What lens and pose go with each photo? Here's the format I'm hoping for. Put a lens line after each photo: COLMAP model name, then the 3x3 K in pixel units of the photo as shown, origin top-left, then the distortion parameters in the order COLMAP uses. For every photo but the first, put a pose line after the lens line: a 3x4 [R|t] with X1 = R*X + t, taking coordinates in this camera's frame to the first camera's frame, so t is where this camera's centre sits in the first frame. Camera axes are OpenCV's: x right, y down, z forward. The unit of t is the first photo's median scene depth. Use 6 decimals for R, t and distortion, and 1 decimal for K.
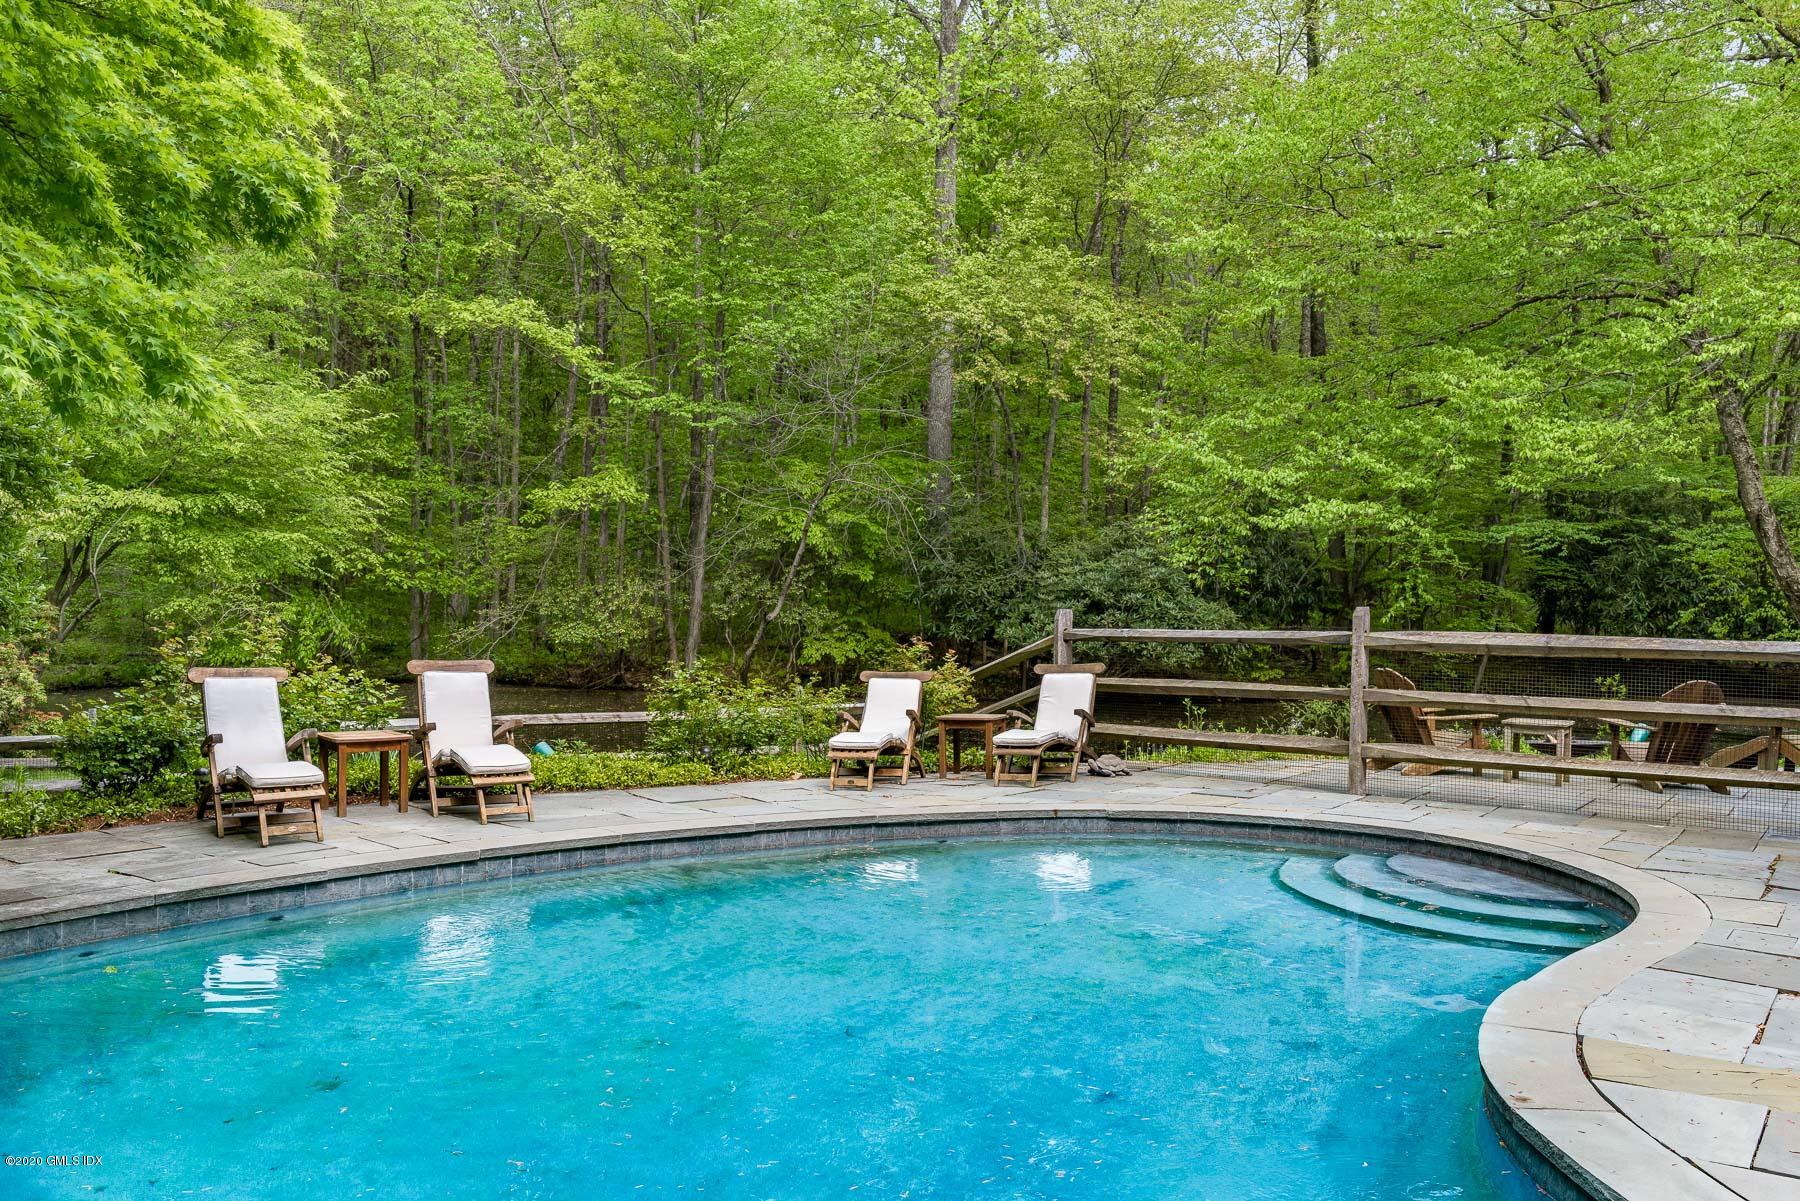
lens RADIAL K [[1659.2, 0, 900.0], [0, 1659.2, 600.5], [0, 0, 1]] dist [0.002584, 0.003230]
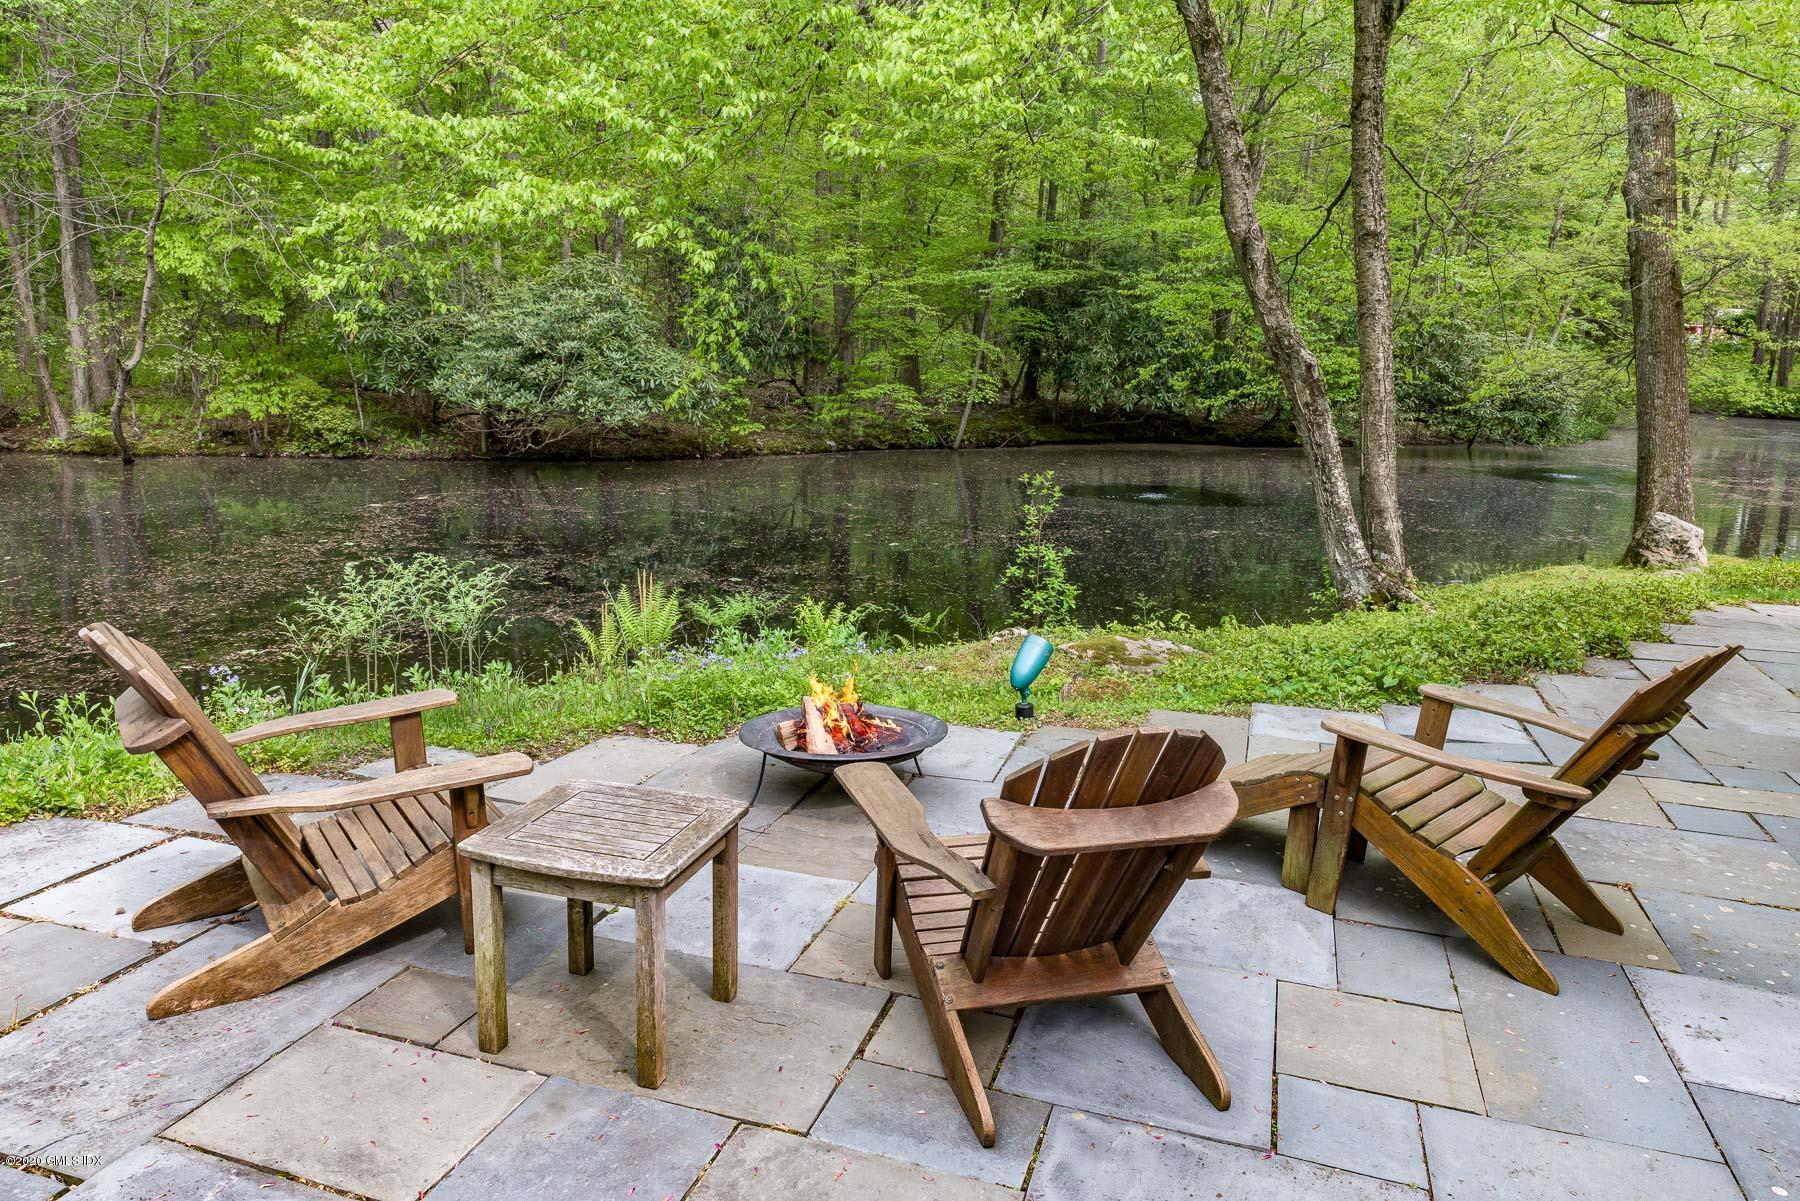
lens RADIAL K [[1226.7, 0, 900.0], [0, 1226.7, 600.5], [0, 0, 1]] dist [0.028046, 0.000218]
pose [[0.970835, -0.040922, 0.236229, 0.139583], [-0.007803, 0.979410, 0.201731, -0.002689], [-0.239620, -0.197691, 0.950526, 0.290086]]
